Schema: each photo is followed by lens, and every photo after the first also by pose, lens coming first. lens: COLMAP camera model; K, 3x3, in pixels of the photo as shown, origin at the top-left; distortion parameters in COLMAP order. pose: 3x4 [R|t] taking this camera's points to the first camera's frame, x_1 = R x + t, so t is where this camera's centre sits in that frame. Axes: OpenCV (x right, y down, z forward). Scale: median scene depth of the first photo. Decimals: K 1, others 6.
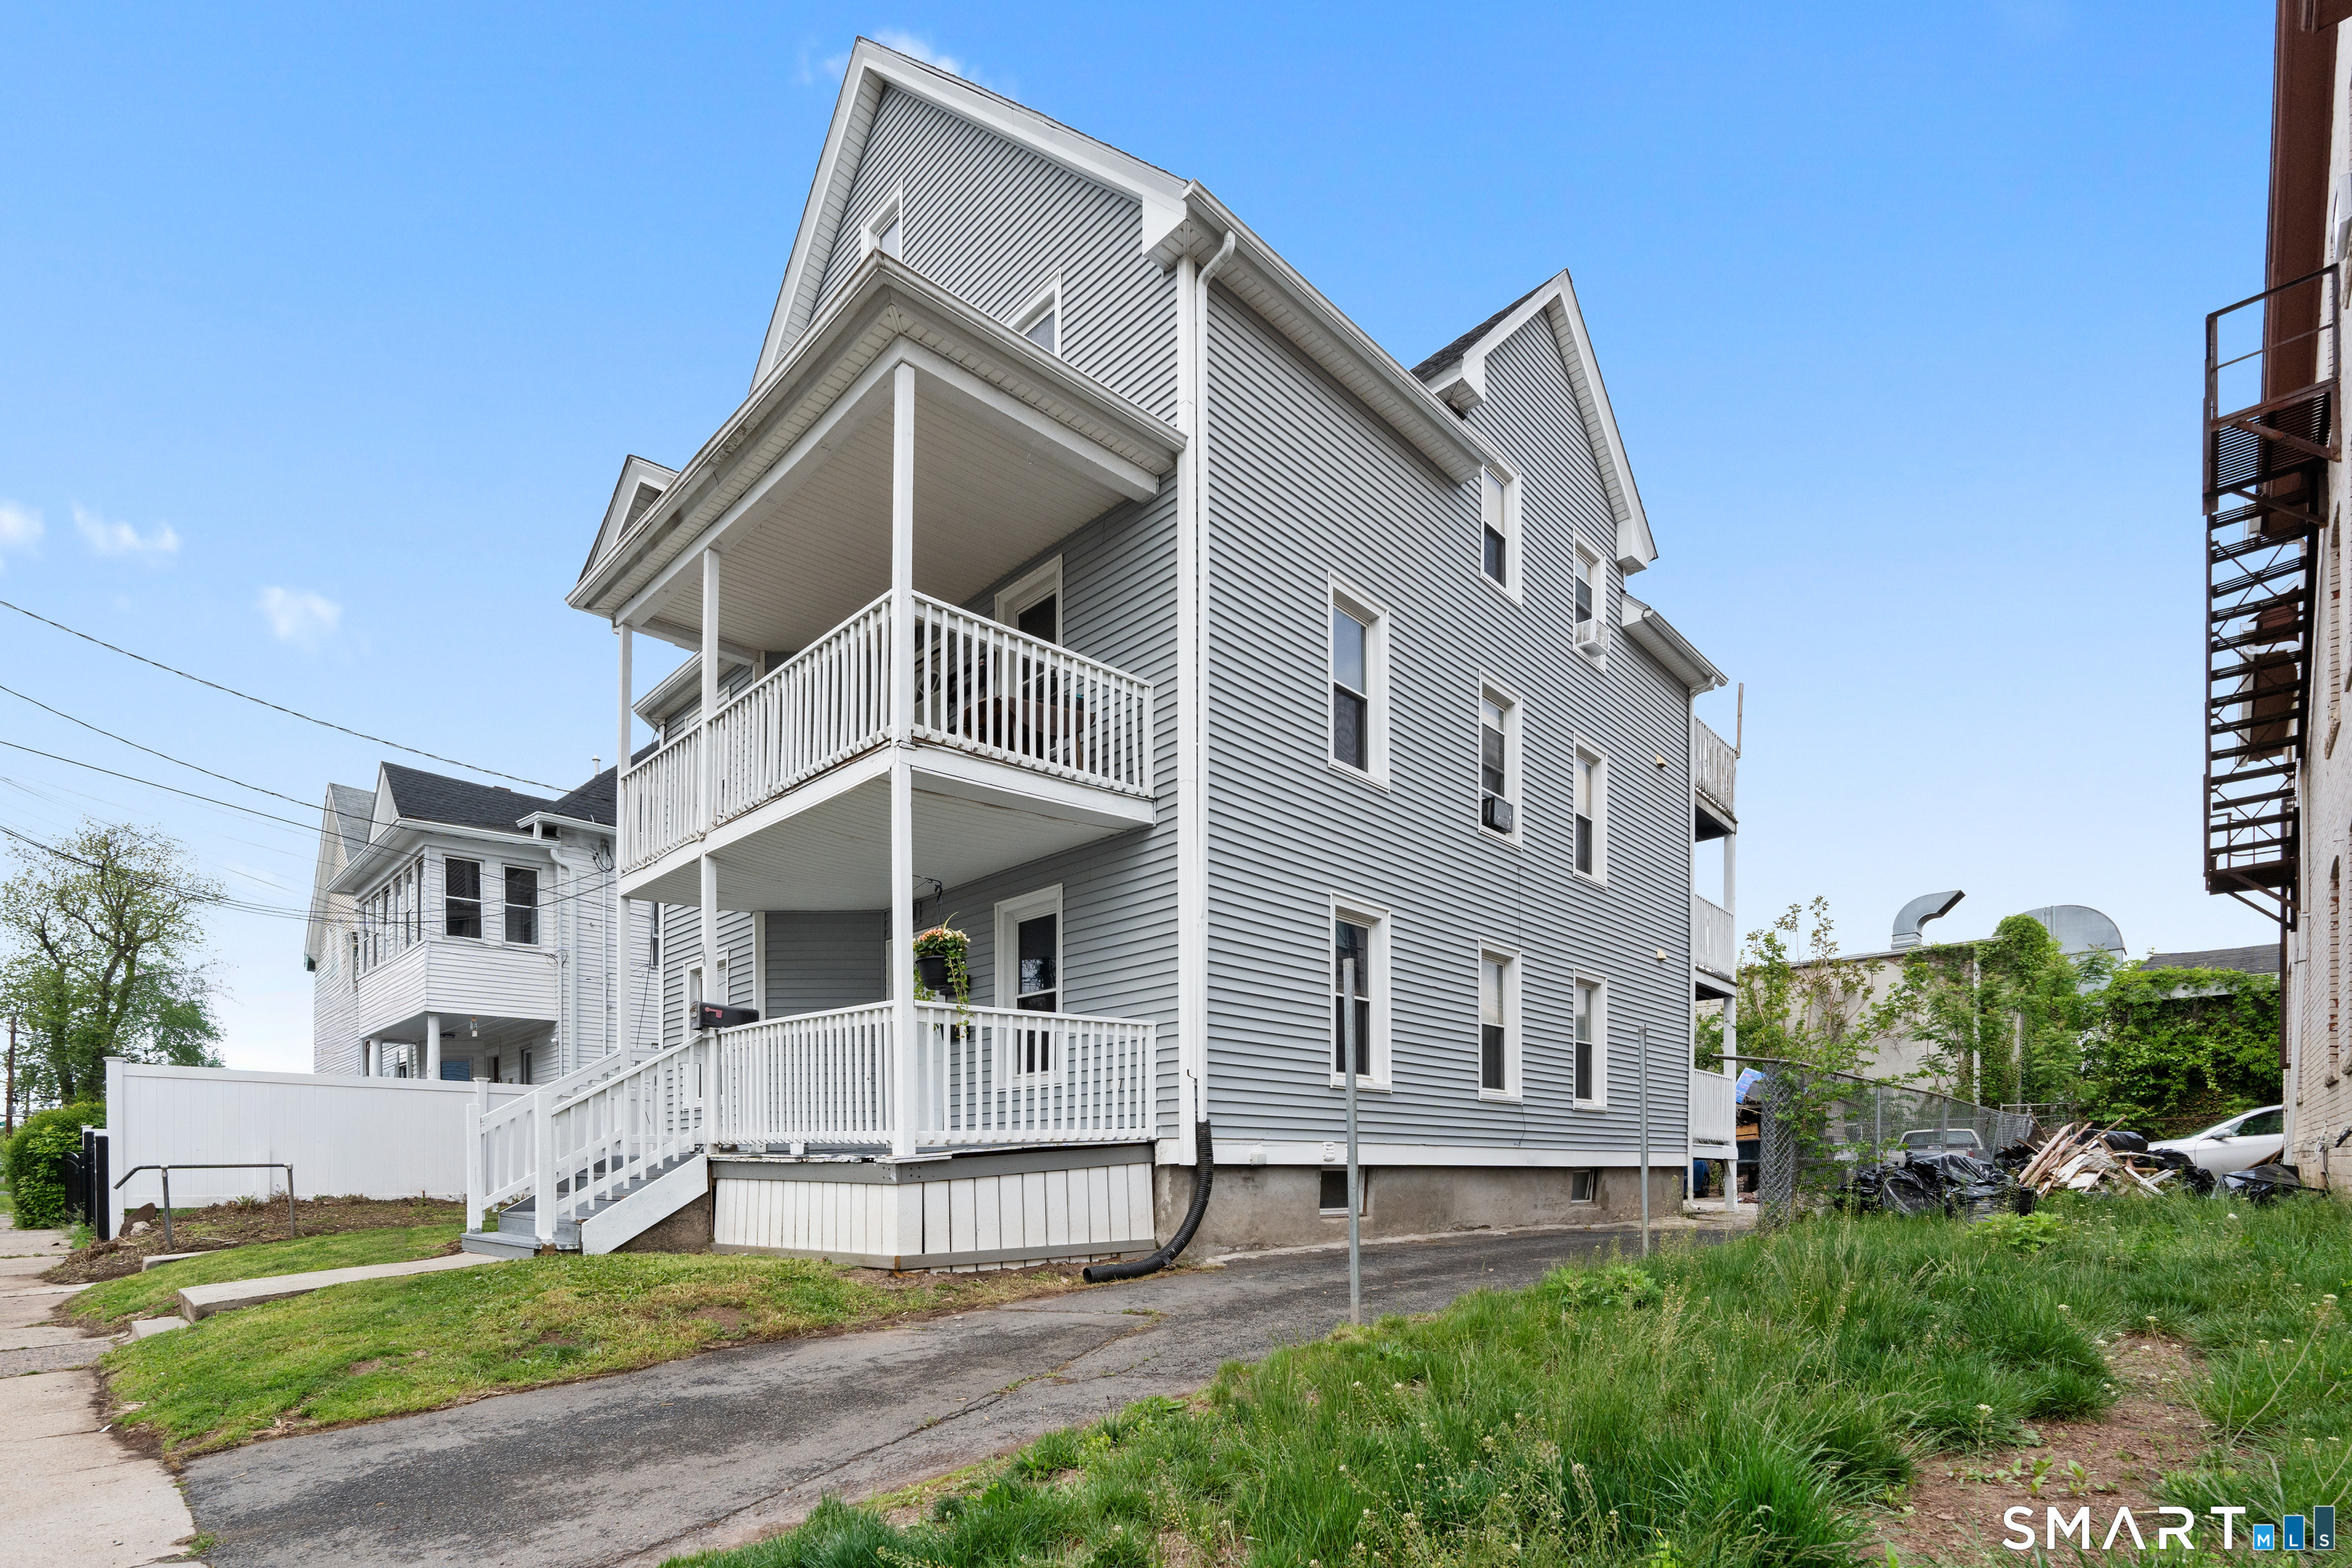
lens RADIAL K [[1115.4, 0, 1175.5], [0, 1115.4, 779.1], [0, 0, 1]] dist [-0.001652, -0.000019]
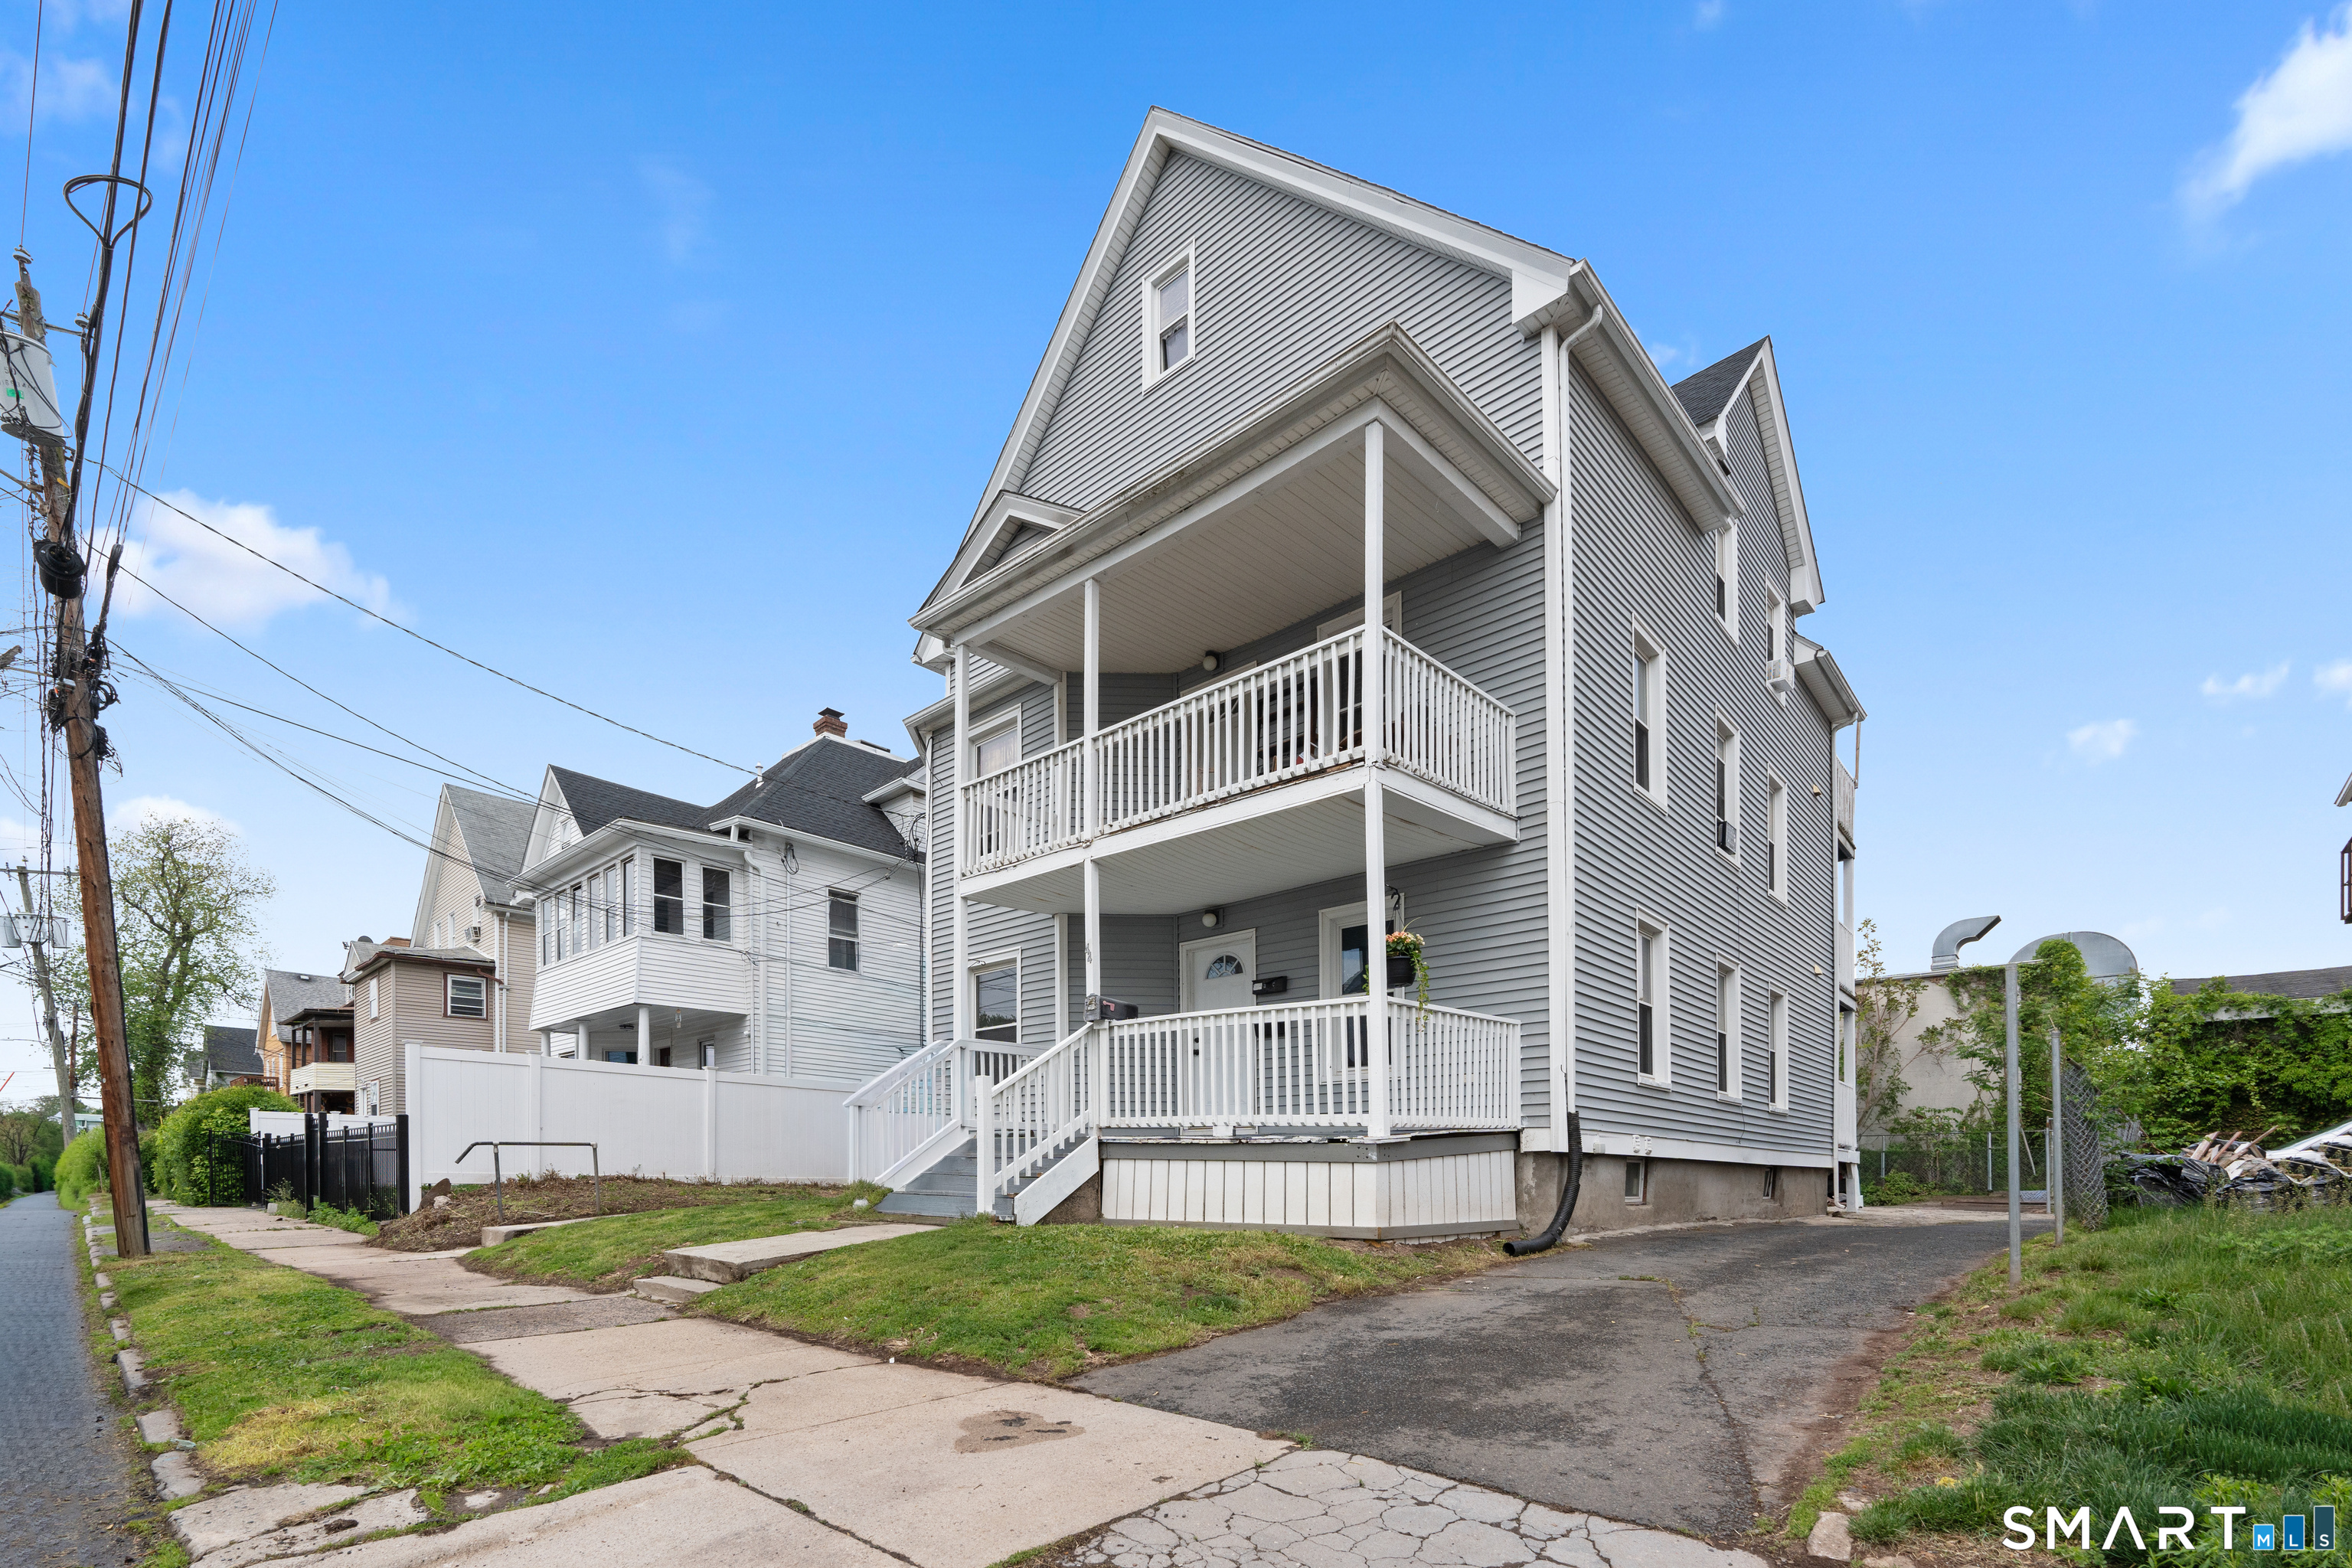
lens RADIAL K [[1077.1, 0, 1176.0], [0, 1077.1, 784.0], [0, 0, 1]] dist [-0.003397, 0.000621]
pose [[0.999657, 0.020850, 0.015858, -0.322342], [-0.020693, 0.999736, -0.009952, 0.001799], [-0.016062, 0.009620, 0.999825, -0.046342]]
